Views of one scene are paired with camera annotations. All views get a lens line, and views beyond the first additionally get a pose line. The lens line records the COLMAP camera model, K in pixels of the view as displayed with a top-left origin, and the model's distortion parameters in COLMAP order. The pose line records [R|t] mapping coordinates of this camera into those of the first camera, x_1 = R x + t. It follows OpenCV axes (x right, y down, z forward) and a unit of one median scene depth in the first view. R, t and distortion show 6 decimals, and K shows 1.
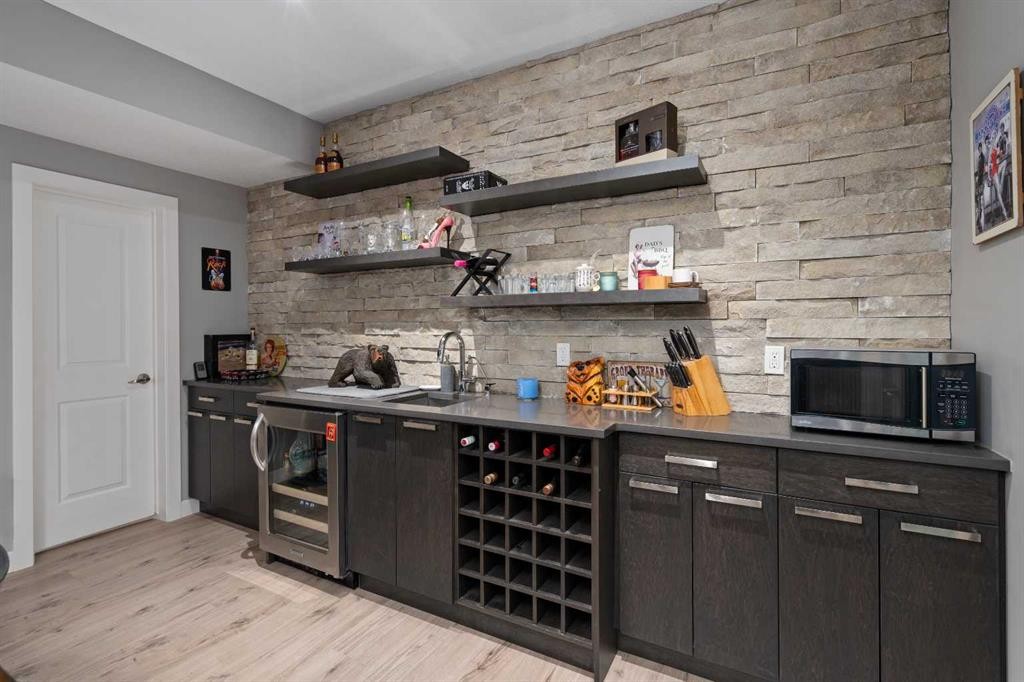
lens RADIAL K [[470.6, 0, 512.0], [0, 470.6, 341.0], [0, 0, 1]] dist [-0.003331, -0.000049]
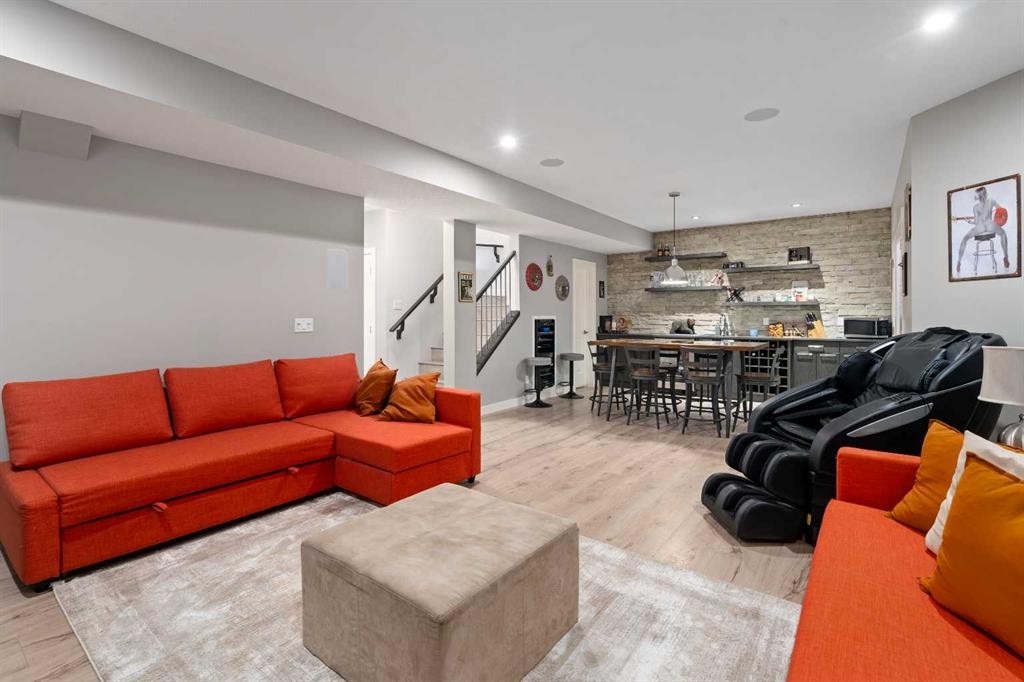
lens RADIAL K [[465.9, 0, 516.4], [0, 465.9, 330.5], [0, 0, 1]] dist [-0.002806, 0.000370]
pose [[0.991034, 0.006410, -0.133453, -1.209693], [-0.006244, 0.999979, 0.001663, 0.102943], [0.133461, -0.000815, 0.991054, -2.435411]]
